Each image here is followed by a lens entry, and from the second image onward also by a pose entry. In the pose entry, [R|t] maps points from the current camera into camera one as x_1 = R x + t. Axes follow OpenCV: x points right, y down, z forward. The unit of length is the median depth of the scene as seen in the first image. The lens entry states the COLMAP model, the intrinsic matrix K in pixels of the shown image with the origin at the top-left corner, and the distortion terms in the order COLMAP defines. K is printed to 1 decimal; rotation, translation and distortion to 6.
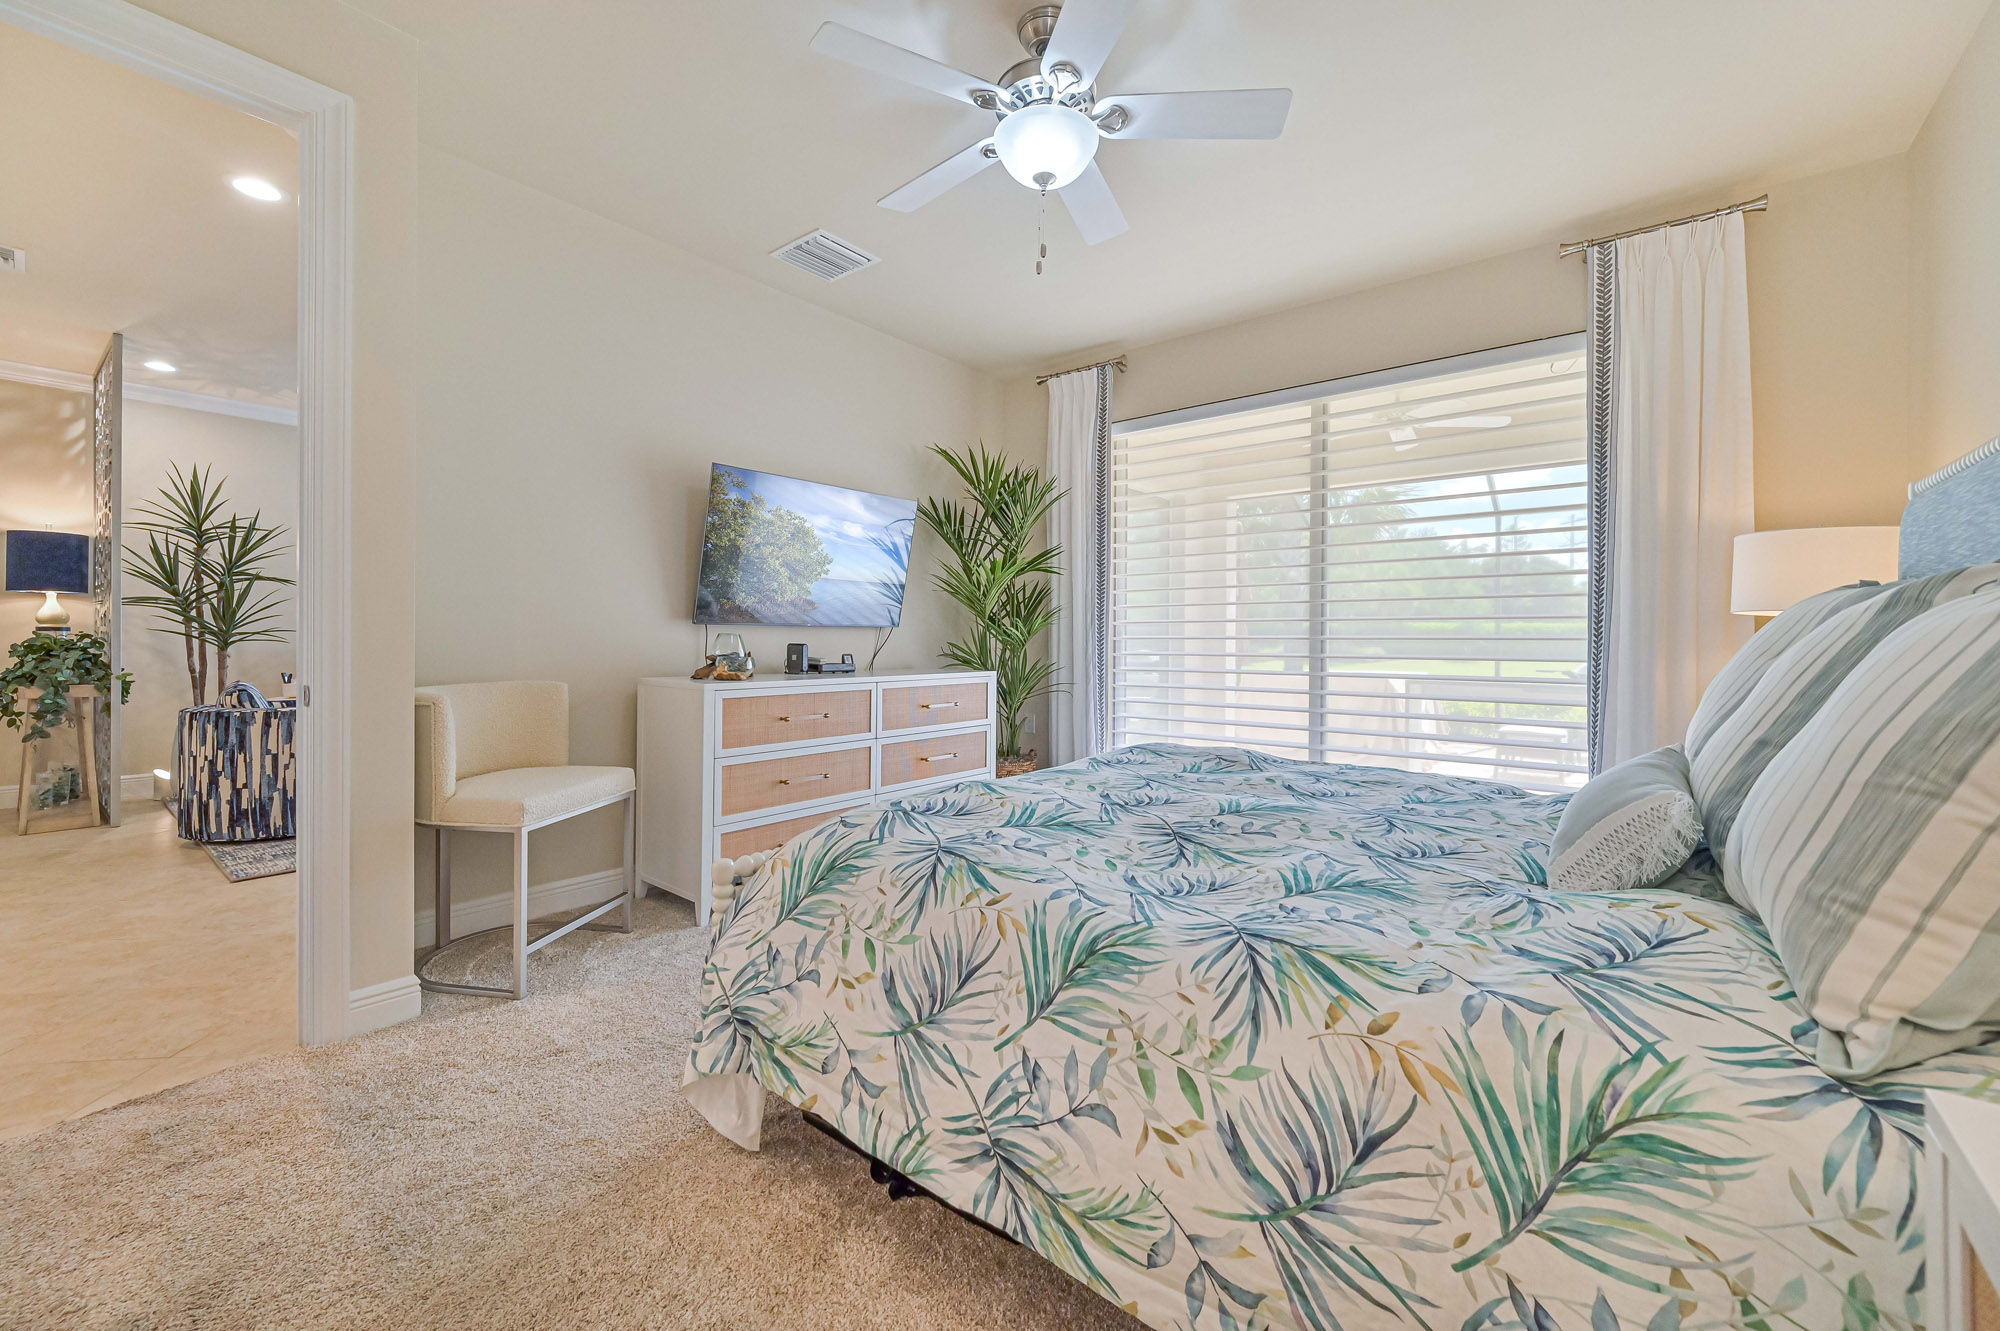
lens RADIAL K [[815.1, 0, 996.1], [0, 815.1, 637.7], [0, 0, 1]] dist [0.001422, 0.000068]
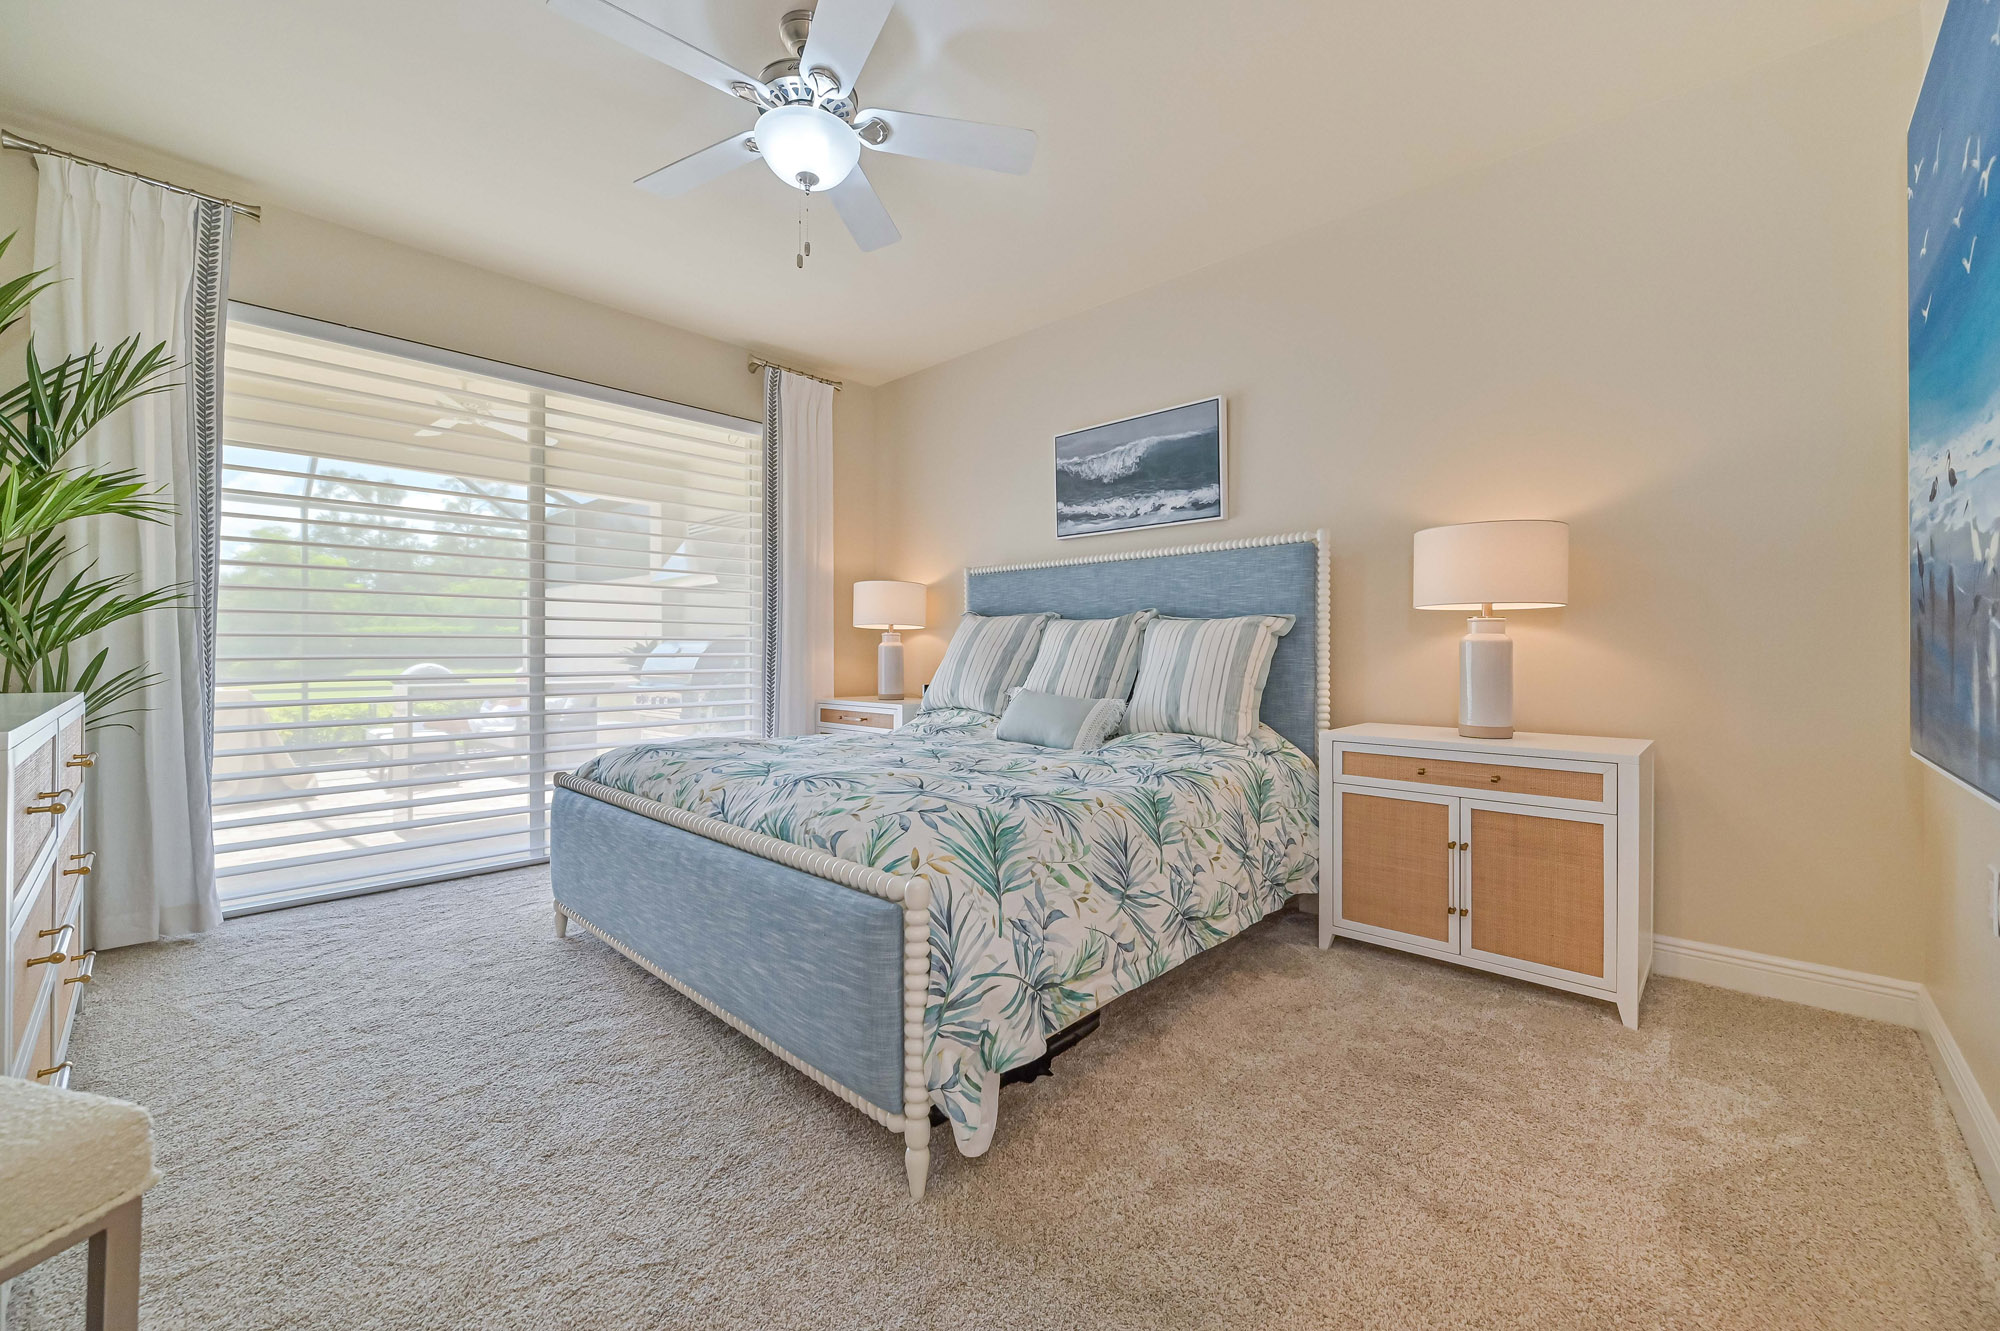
lens RADIAL K [[787.0, 0, 997.4], [0, 787.0, 652.1], [0, 0, 1]] dist [0.013640, 0.000038]
pose [[0.069727, -0.012090, 0.997493, -1.398718], [-0.005208, 0.999909, 0.012483, 0.024810], [-0.997552, -0.006065, 0.069658, 1.041608]]
